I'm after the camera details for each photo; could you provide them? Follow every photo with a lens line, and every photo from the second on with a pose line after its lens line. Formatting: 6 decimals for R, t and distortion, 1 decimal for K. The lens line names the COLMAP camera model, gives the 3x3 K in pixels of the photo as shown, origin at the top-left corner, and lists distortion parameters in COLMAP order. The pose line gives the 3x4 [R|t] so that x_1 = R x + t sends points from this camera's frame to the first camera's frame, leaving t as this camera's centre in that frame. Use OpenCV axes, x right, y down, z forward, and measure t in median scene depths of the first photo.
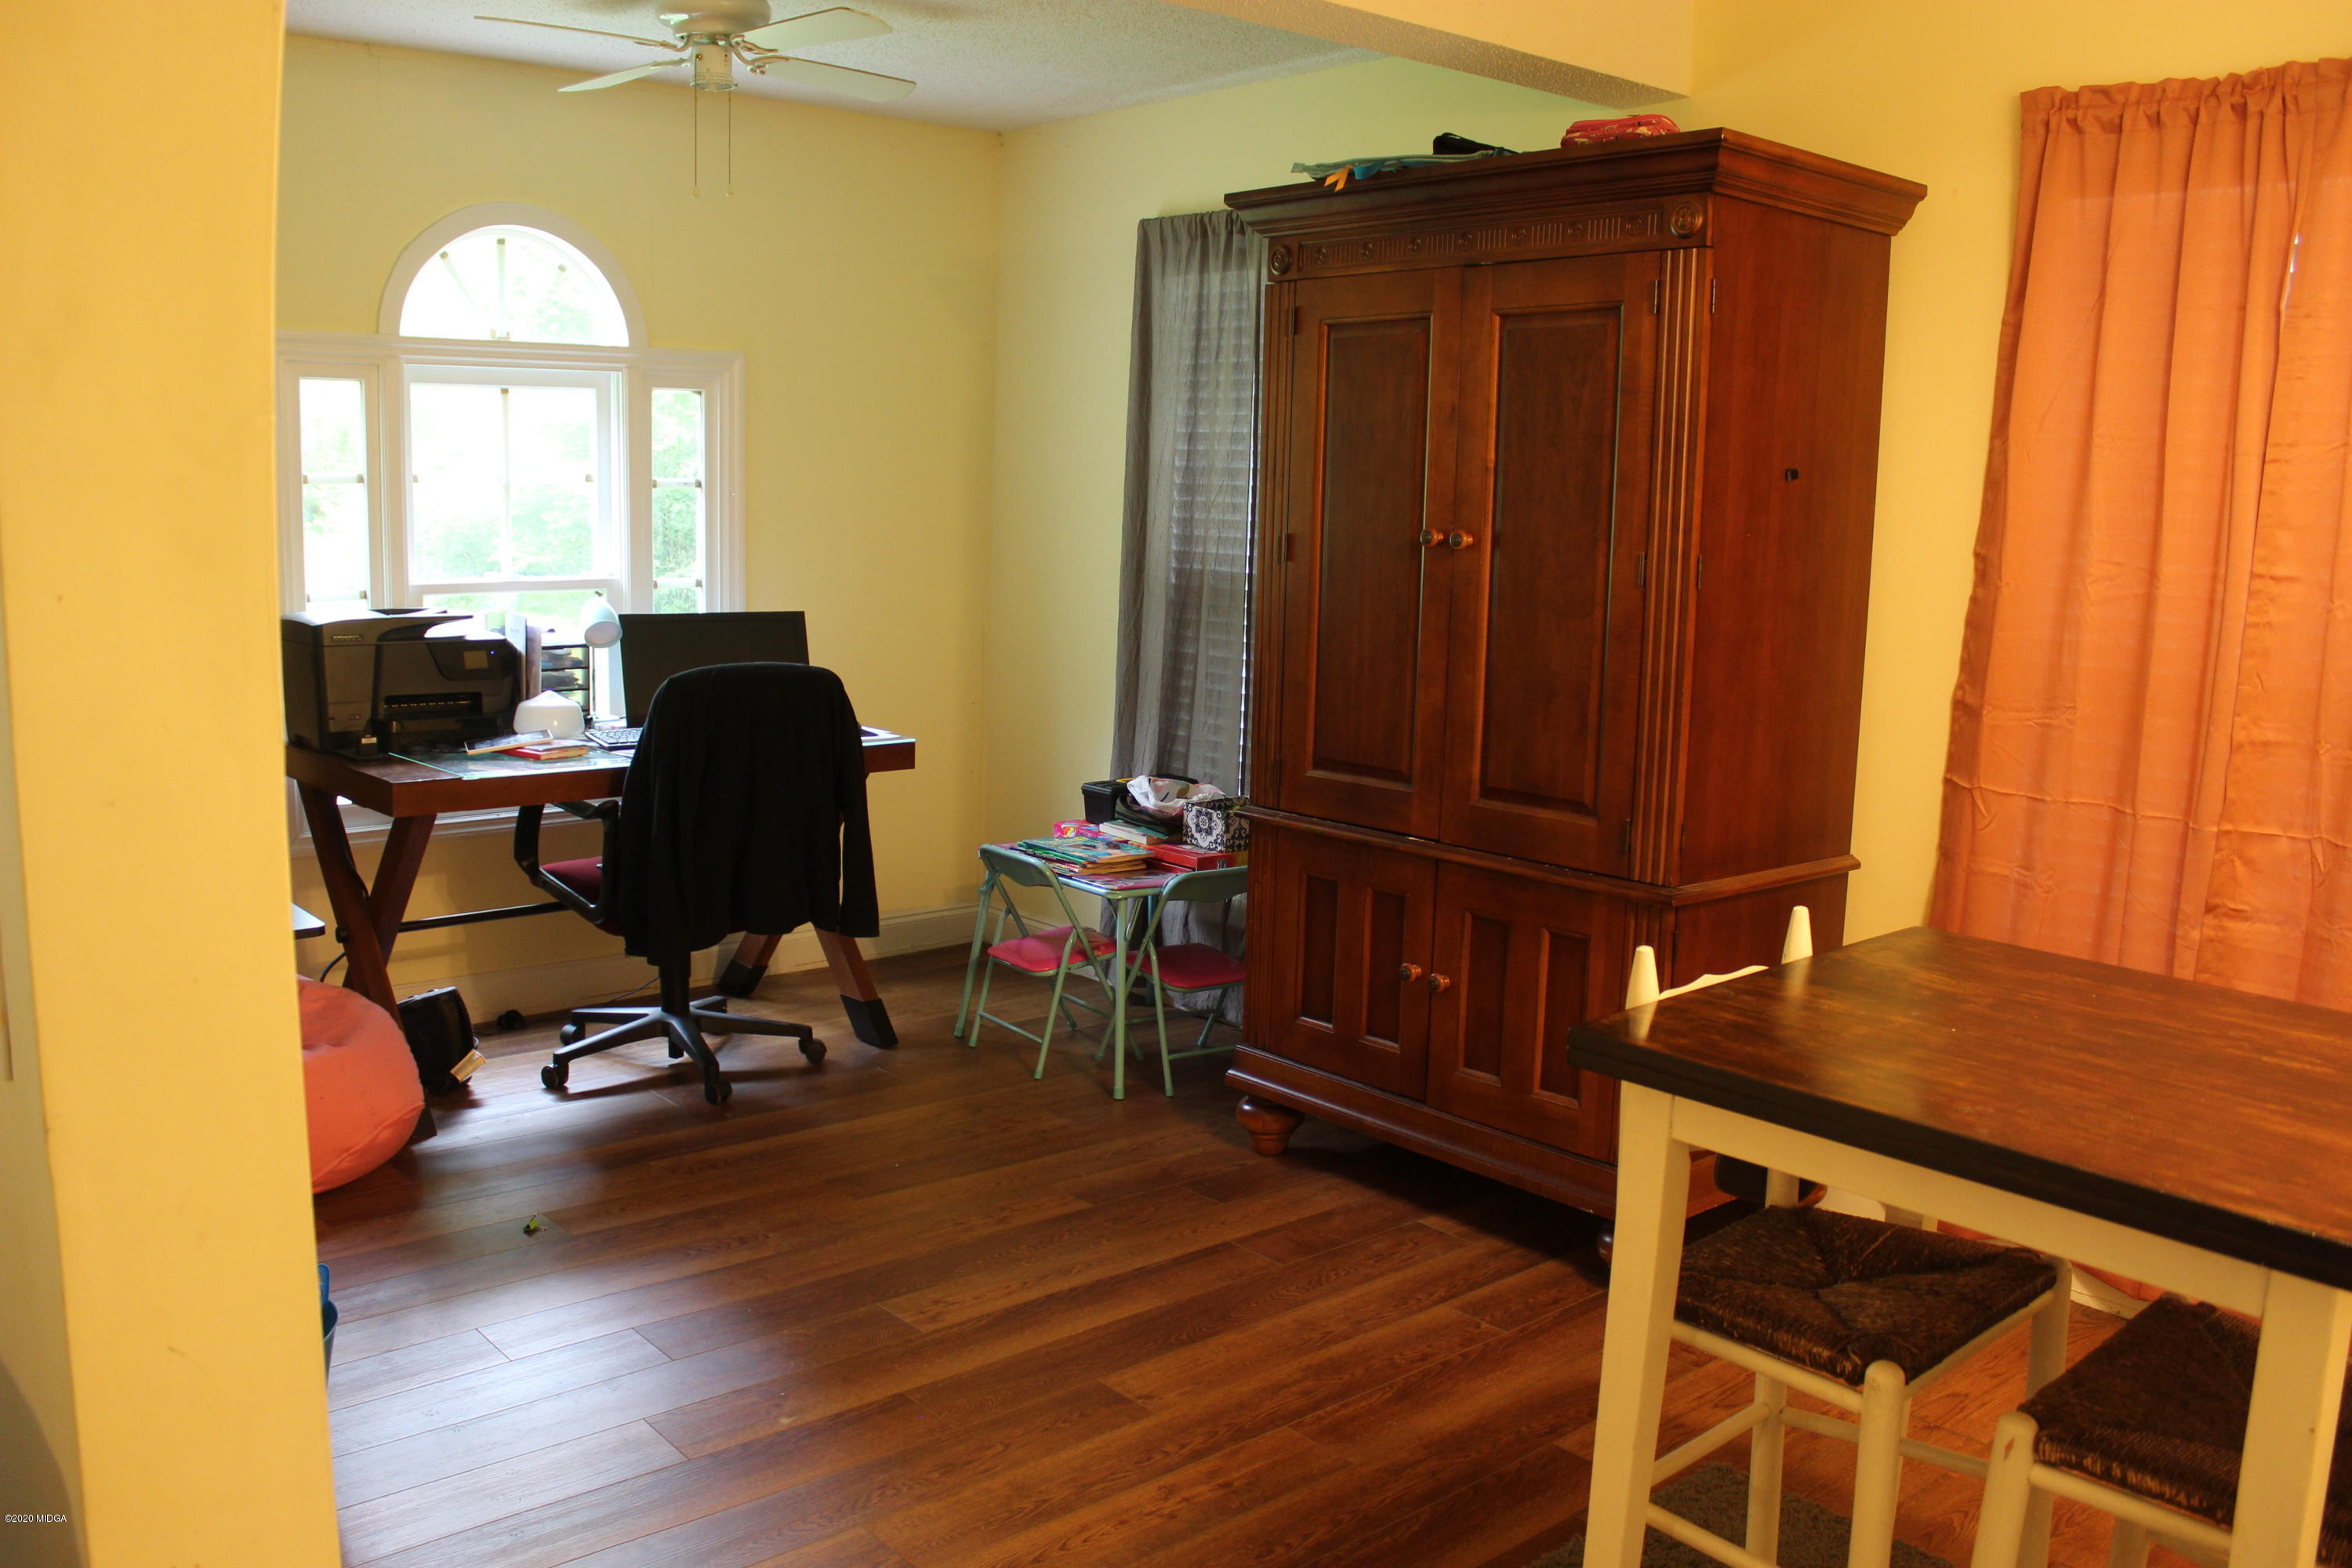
lens RADIAL K [[1917.7, 0, 1176.0], [0, 1917.7, 784.0], [0, 0, 1]] dist [-0.181429, 0.185639]
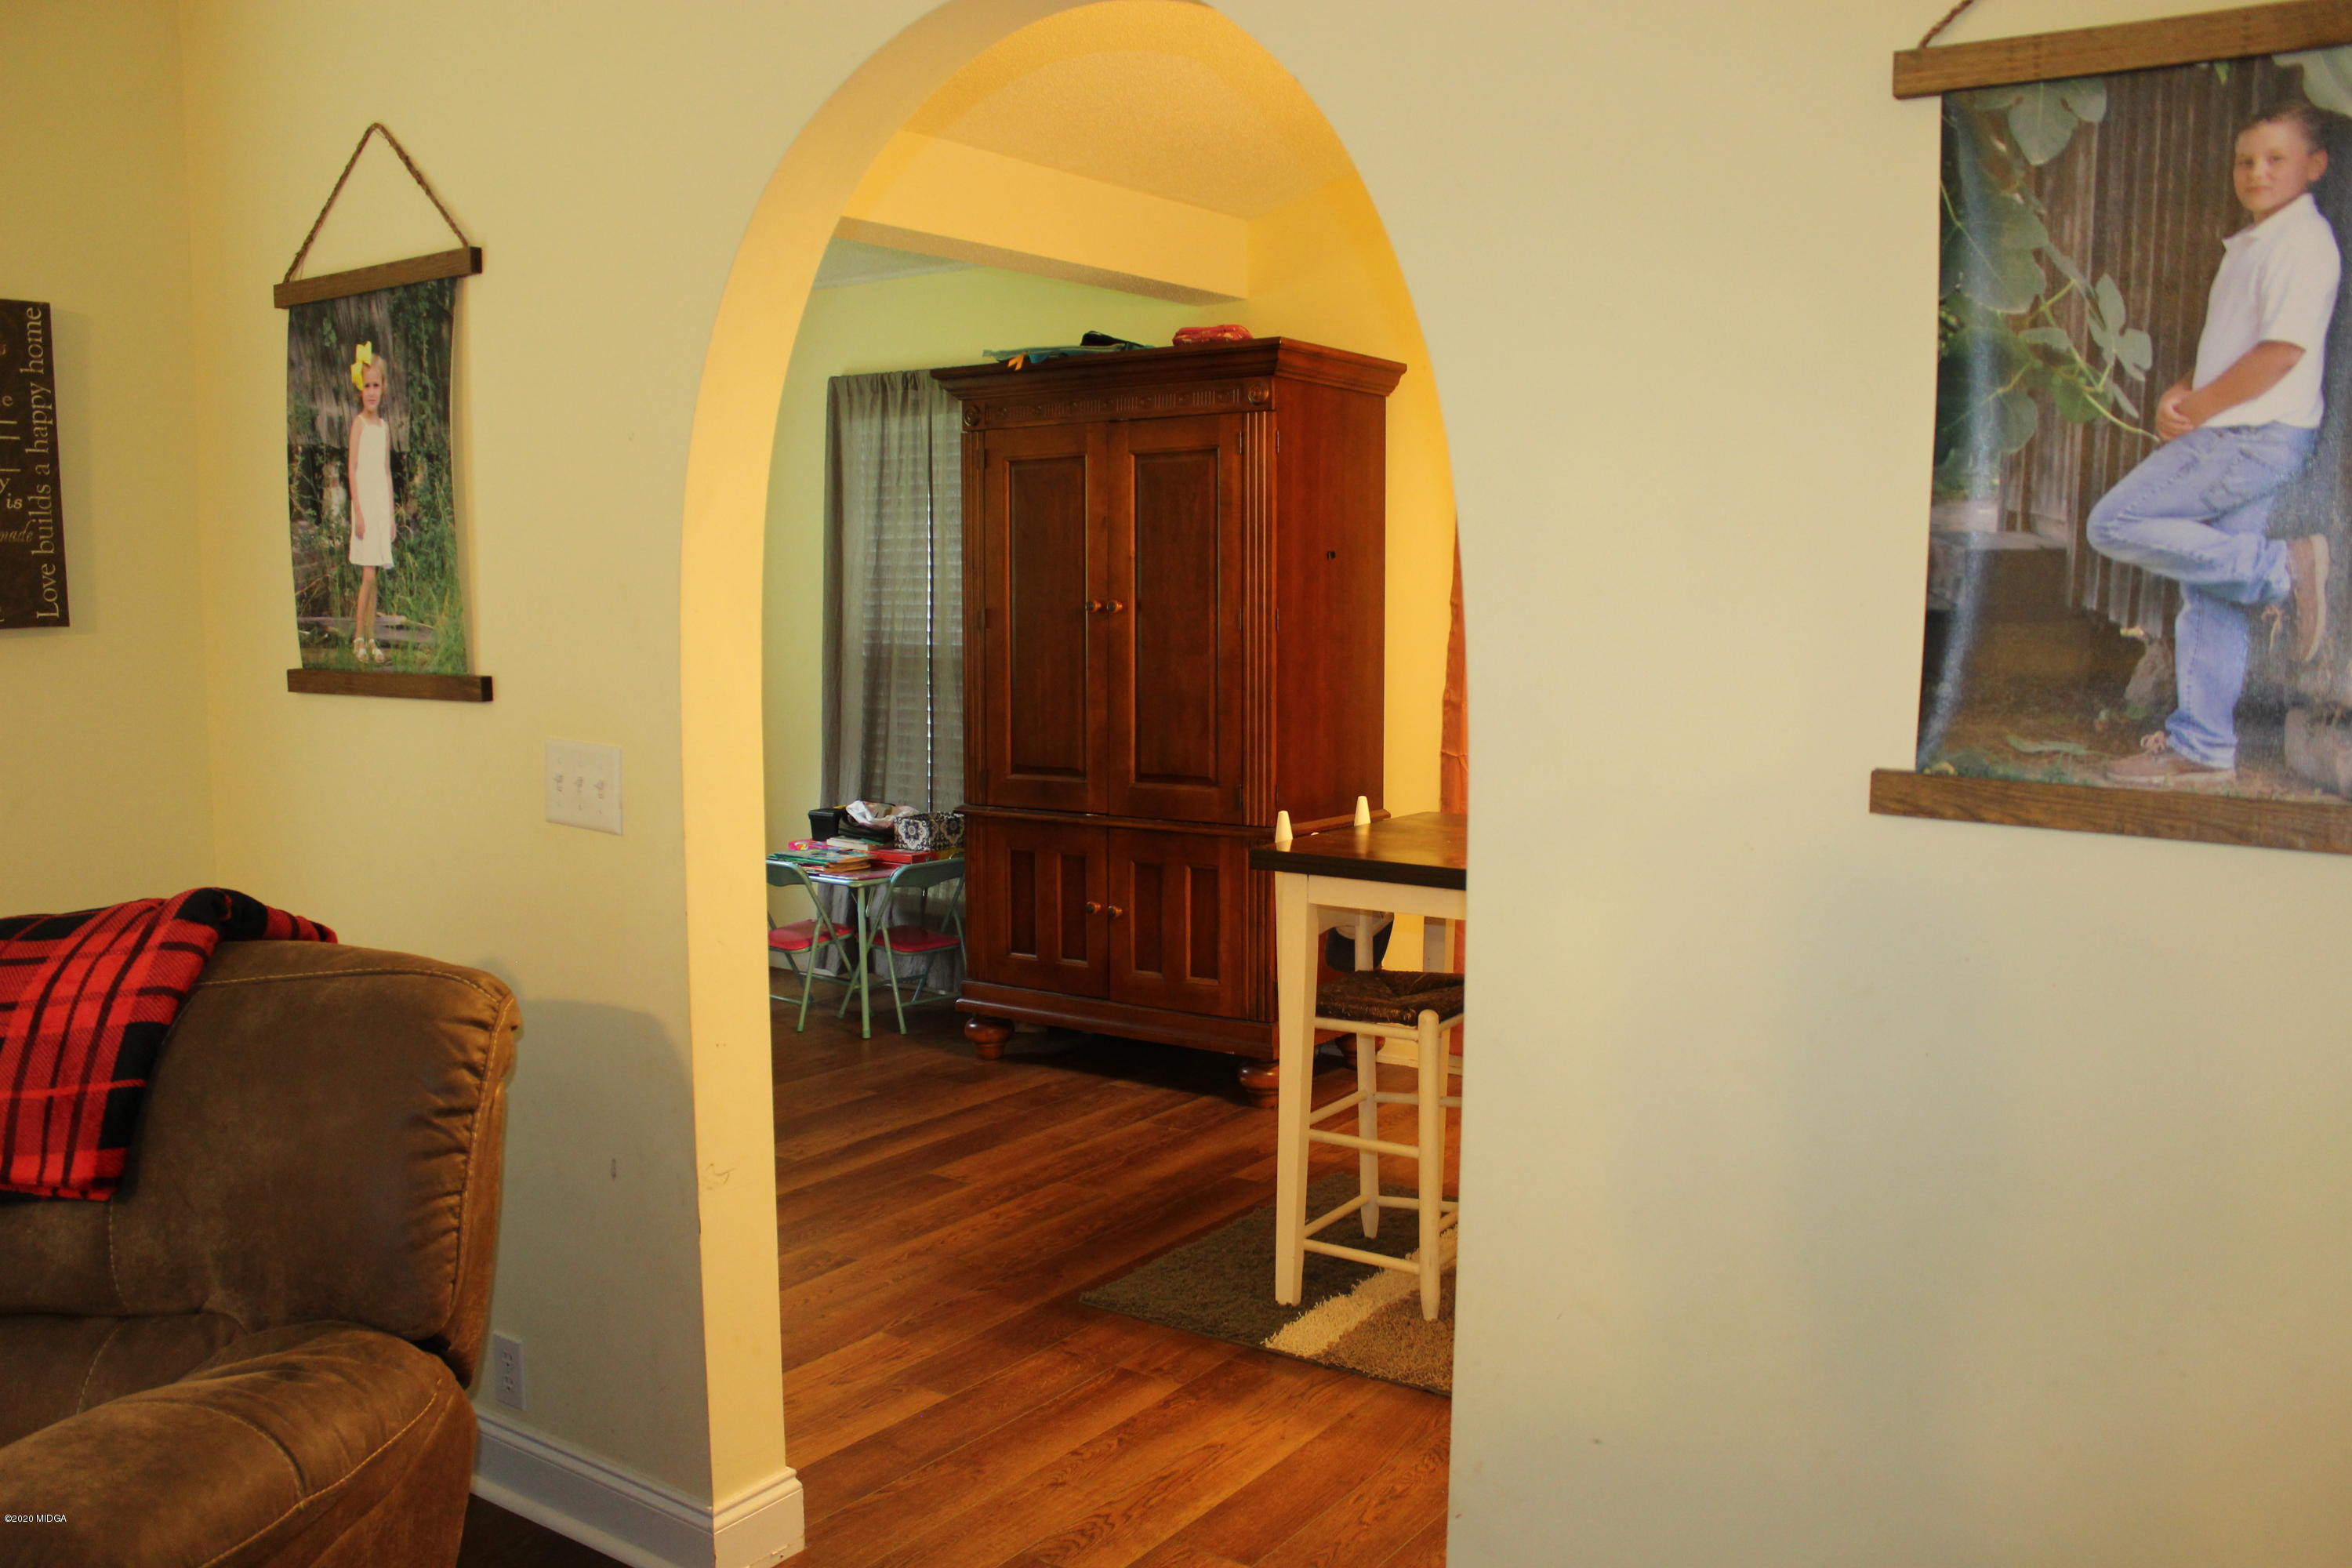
lens RADIAL K [[1917.7, 0, 1176.0], [0, 1917.7, 784.0], [0, 0, 1]] dist [-0.181429, 0.185639]
pose [[0.968635, -0.049184, 0.243570, -0.171891], [0.061923, 0.997070, -0.044918, 0.078158], [-0.240647, 0.058592, 0.968843, -0.438091]]
